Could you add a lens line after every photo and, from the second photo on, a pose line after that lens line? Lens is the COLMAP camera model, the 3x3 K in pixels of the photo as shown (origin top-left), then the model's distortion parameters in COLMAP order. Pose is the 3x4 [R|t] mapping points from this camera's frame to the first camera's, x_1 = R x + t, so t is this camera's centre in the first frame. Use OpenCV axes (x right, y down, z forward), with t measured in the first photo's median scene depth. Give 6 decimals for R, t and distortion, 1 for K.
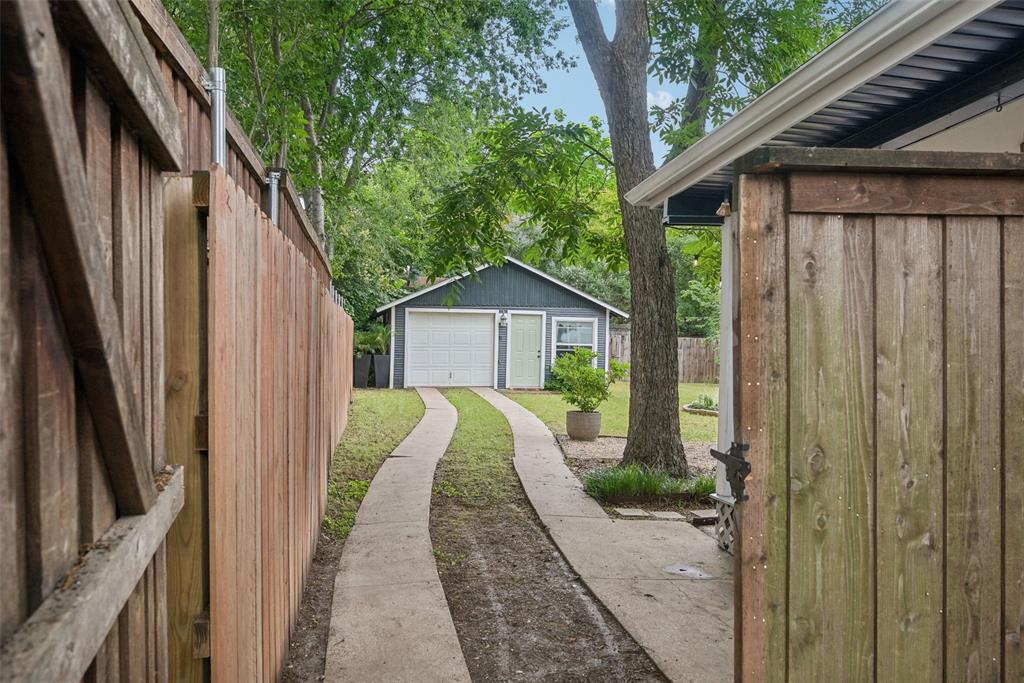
lens RADIAL K [[757.1, 0, 515.9], [0, 757.1, 344.2], [0, 0, 1]] dist [-0.006296, -0.005055]
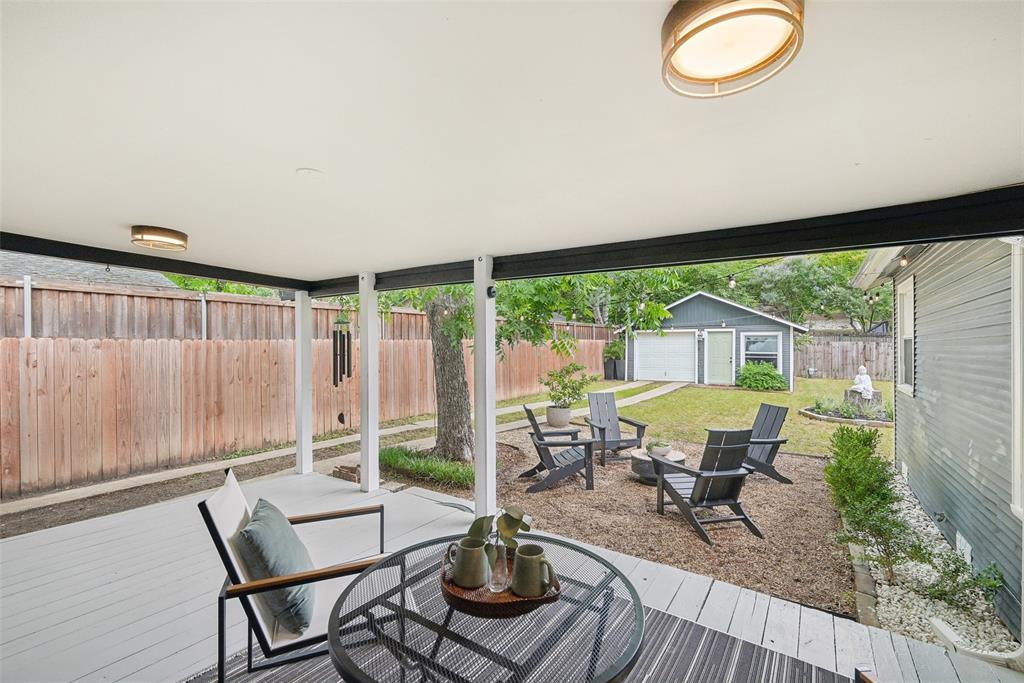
lens RADIAL K [[436.1, 0, 511.4], [0, 436.1, 348.5], [0, 0, 1]] dist [0.000294, 0.000015]
pose [[0.783485, -0.009702, -0.621335, 0.503033], [0.008256, 0.999952, -0.005204, -0.017048], [0.621356, -0.001053, 0.783527, 0.318485]]
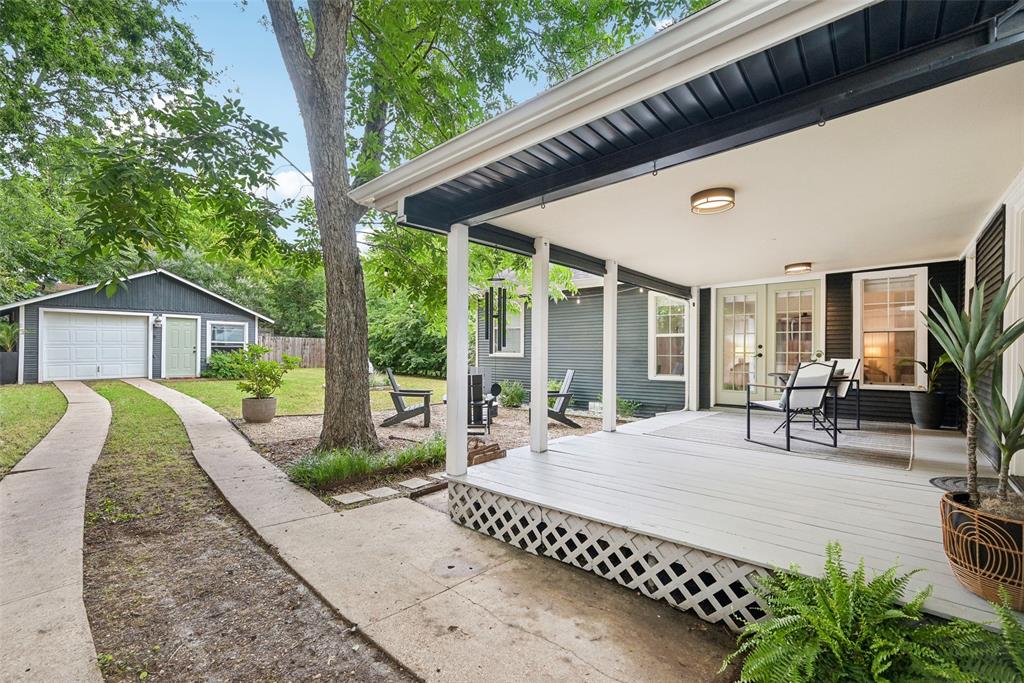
lens RADIAL K [[426.3, 0, 514.8], [0, 426.3, 351.7], [0, 0, 1]] dist [-0.006562, 0.000167]
pose [[0.766941, -0.011752, 0.641610, -0.034494], [-0.001206, 0.999804, 0.019753, 0.003582], [-0.641716, -0.015923, 0.766777, 0.268264]]
